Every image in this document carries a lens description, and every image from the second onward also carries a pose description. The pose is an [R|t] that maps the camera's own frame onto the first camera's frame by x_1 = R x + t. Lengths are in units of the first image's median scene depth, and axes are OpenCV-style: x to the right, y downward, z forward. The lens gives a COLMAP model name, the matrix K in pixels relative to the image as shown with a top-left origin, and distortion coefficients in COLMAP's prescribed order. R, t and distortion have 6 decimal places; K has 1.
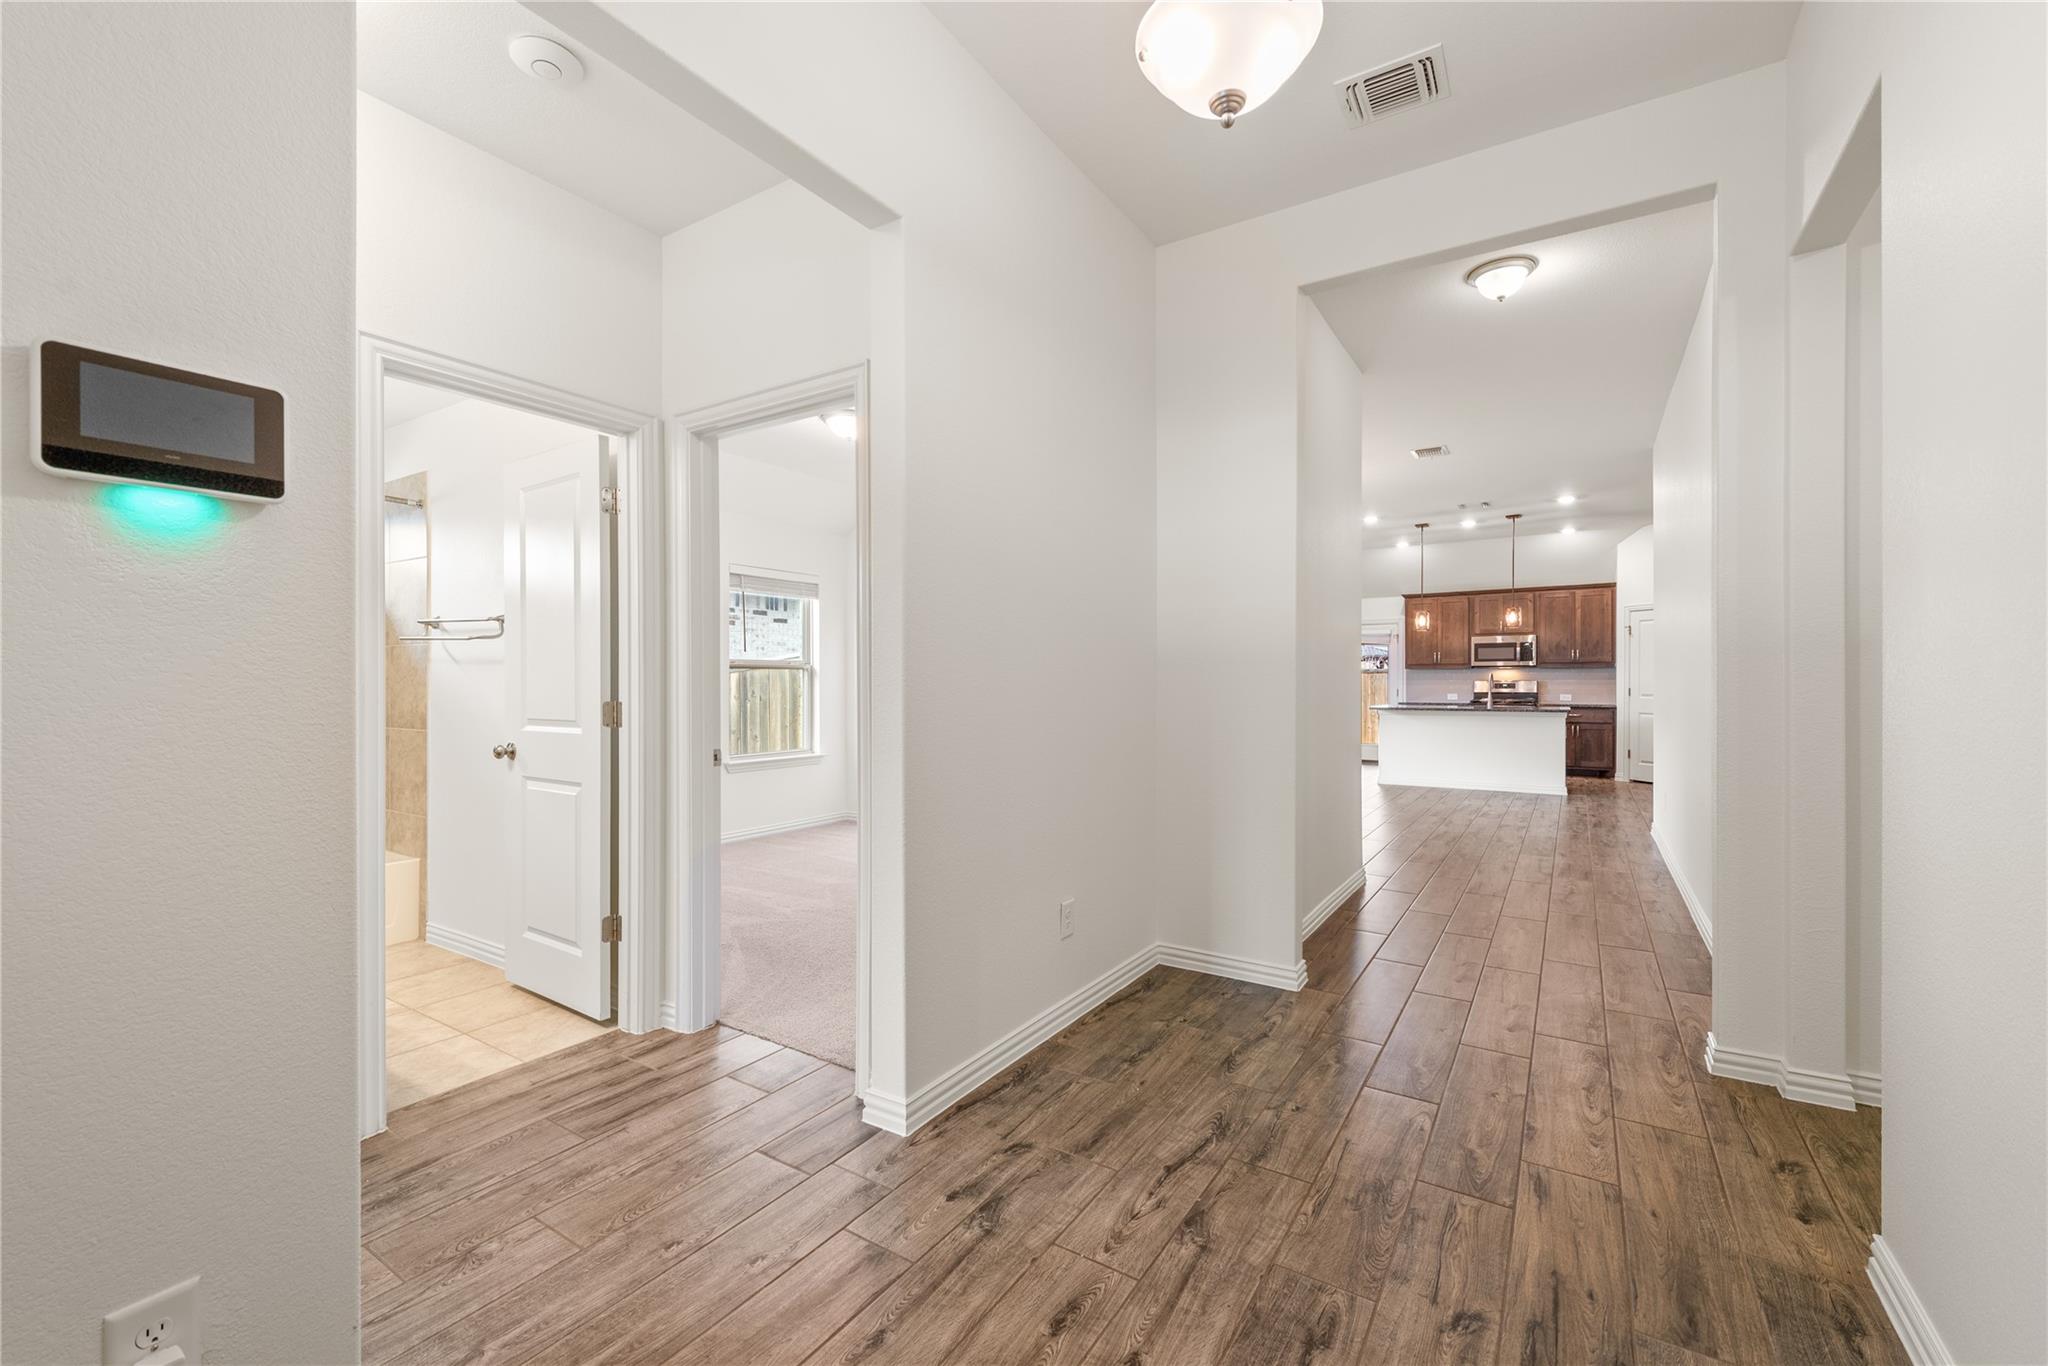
lens RADIAL K [[834.2, 0, 1039.0], [0, 834.2, 680.7], [0, 0, 1]] dist [0.010836, -0.003958]
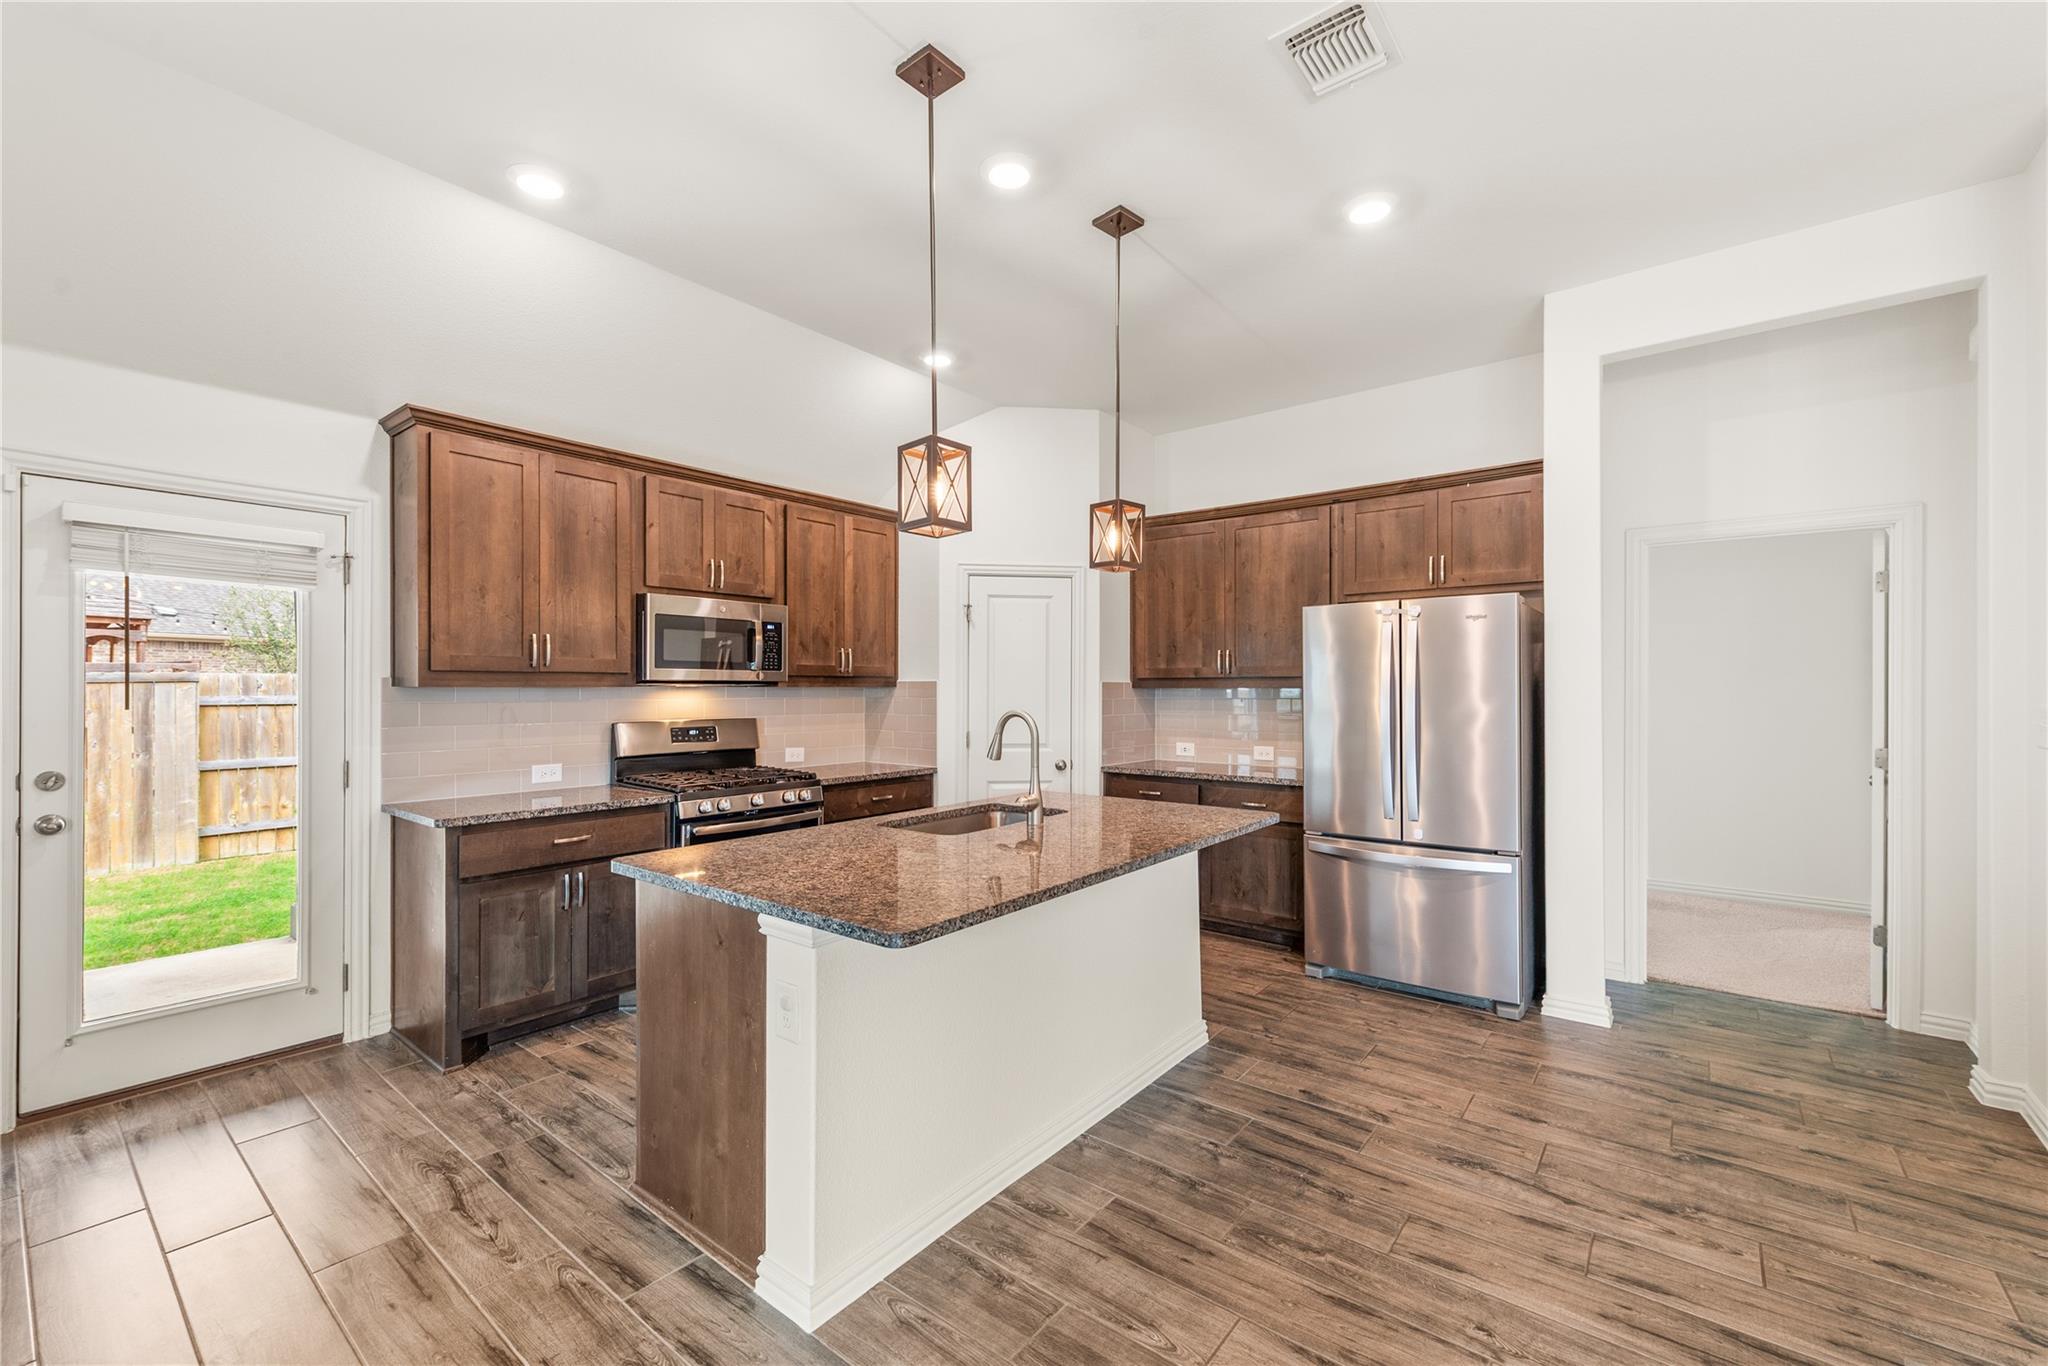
lens RADIAL K [[834.2, 0, 1029.1], [0, 834.2, 689.8], [0, 0, 1]] dist [0.010836, -0.003958]
pose [[0.100986, -0.001076, 0.994887, 0.212927], [-0.001638, 0.999998, 0.001248, -0.015369], [-0.994886, -0.001756, 0.100985, 0.871305]]
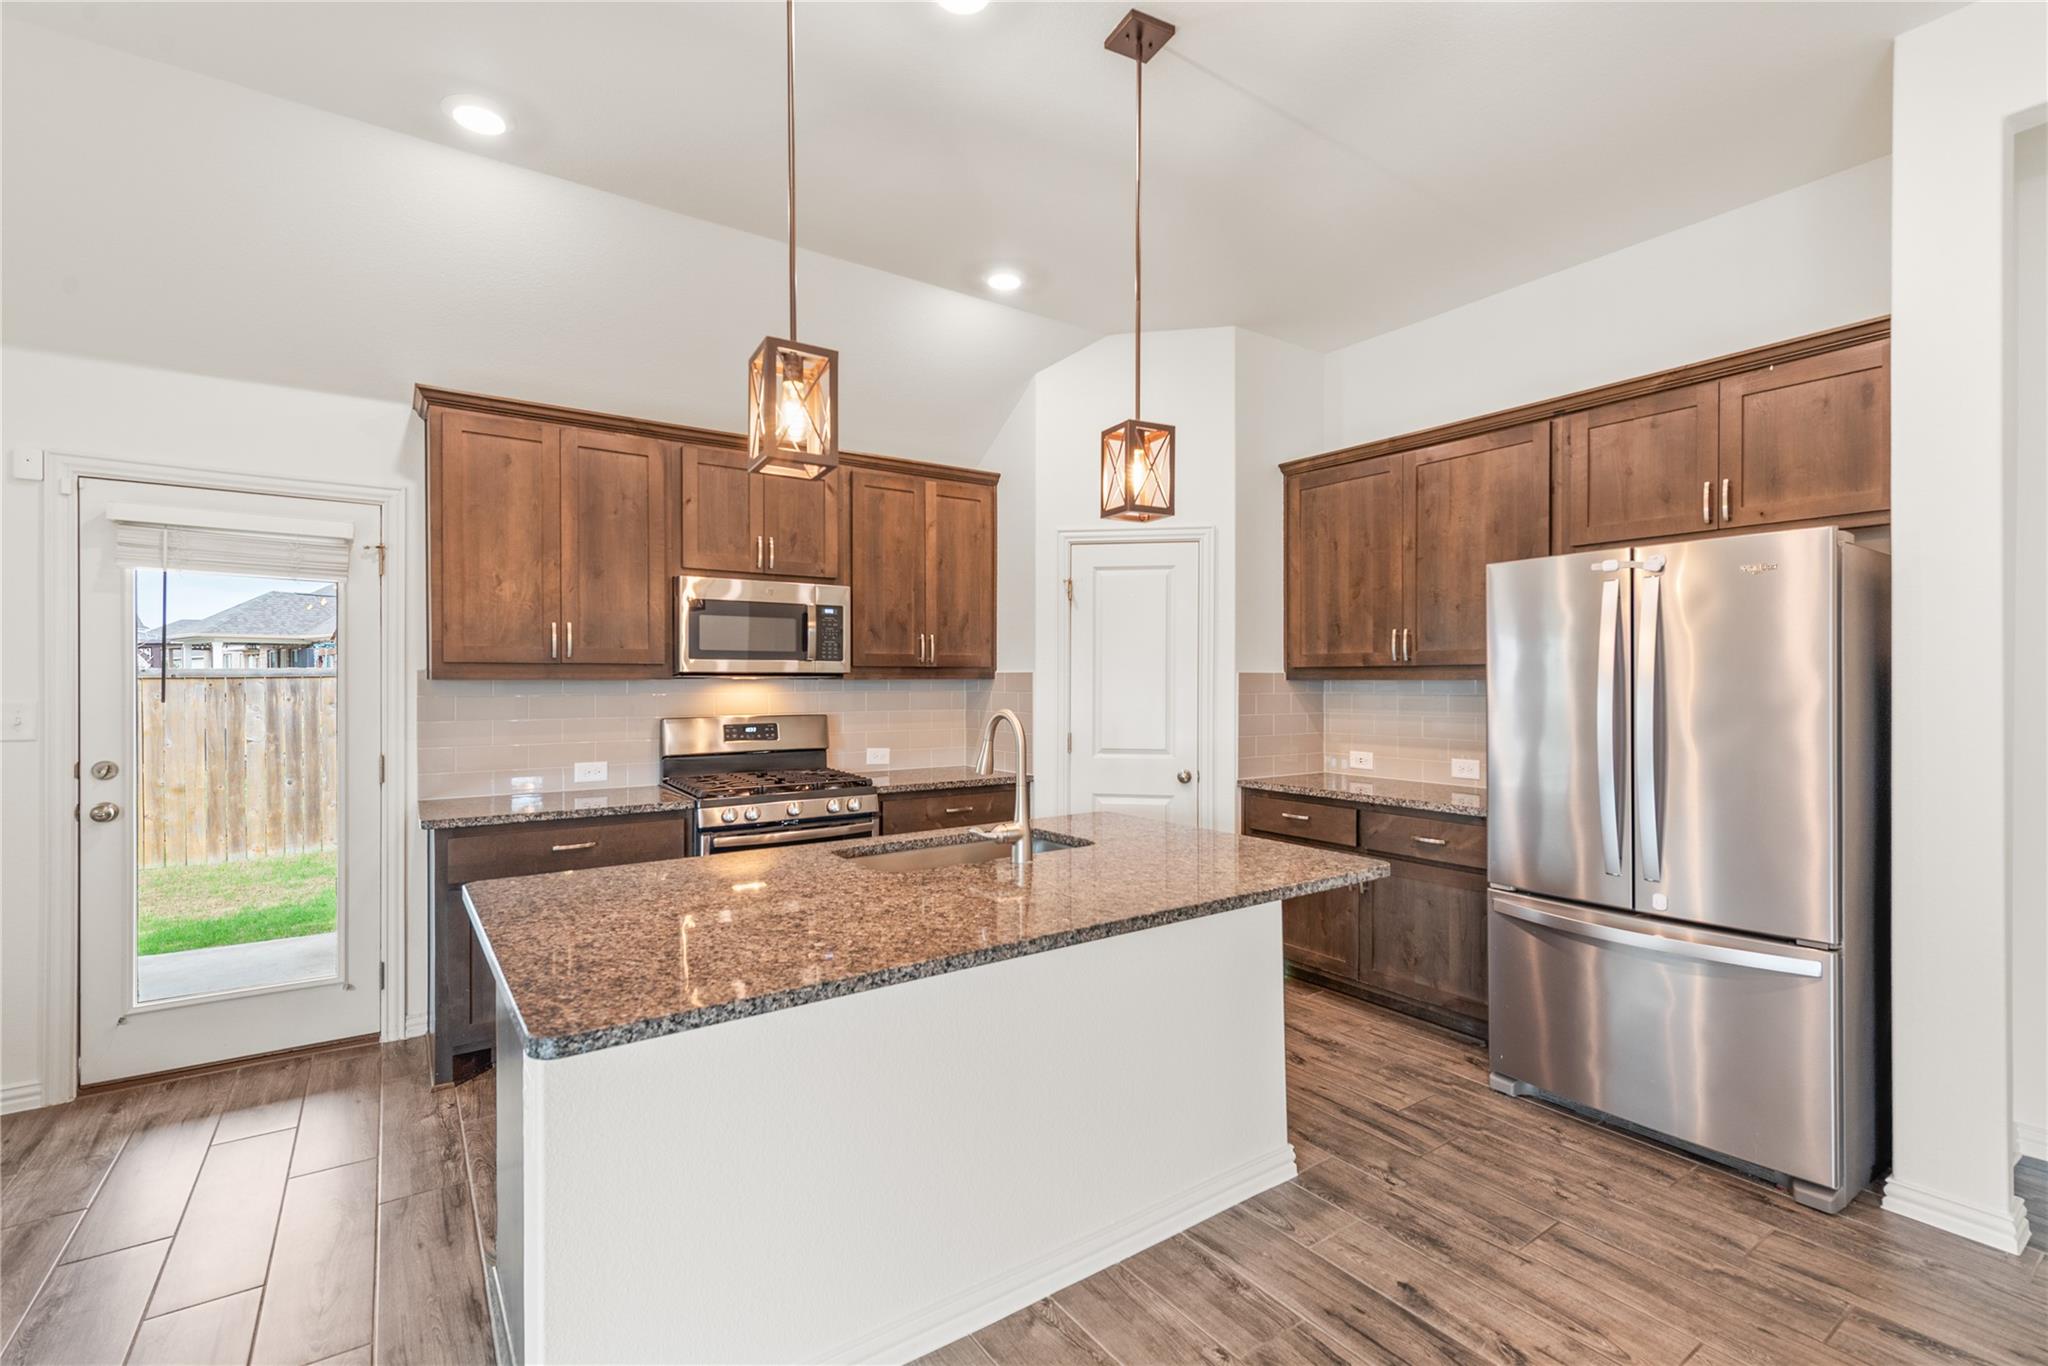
lens RADIAL K [[901.4, 0, 1033.1], [0, 901.4, 686.7], [0, 0, 1]] dist [0.010430, -0.002133]
pose [[0.377666, -0.005343, 0.925926, 0.280453], [-0.000972, 0.999981, 0.006167, -0.015377], [-0.925941, -0.003229, 0.377654, 0.811055]]
